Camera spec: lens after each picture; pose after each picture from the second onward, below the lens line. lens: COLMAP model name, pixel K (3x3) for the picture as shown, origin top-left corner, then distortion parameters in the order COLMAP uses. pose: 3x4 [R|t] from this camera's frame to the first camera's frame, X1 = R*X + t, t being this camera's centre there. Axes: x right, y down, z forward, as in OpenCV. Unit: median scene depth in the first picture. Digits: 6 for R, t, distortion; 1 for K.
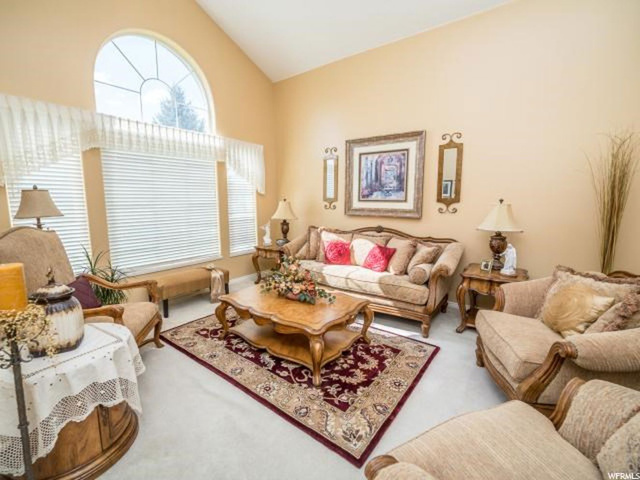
lens RADIAL K [[280.8, 0, 317.0], [0, 280.8, 237.2], [0, 0, 1]] dist [-0.020560, 0.008160]
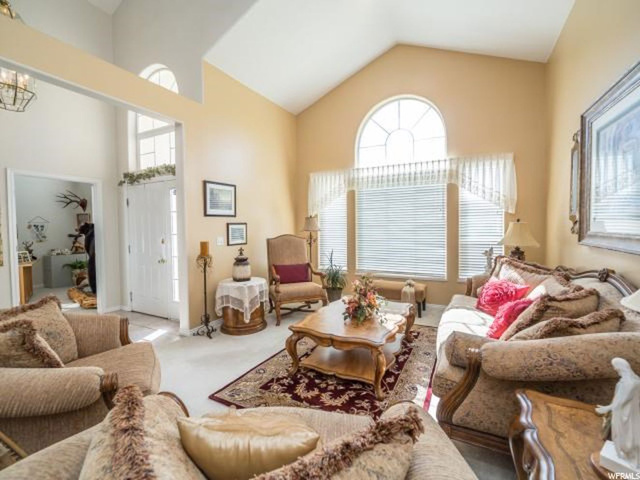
lens RADIAL K [[280.8, 0, 317.0], [0, 280.8, 237.2], [0, 0, 1]] dist [-0.020560, 0.008160]
pose [[0.178381, 0.033861, -0.983379, 0.958859], [-0.132482, 0.991134, 0.010097, -0.050872], [0.975002, 0.128478, 0.181285, 0.686399]]
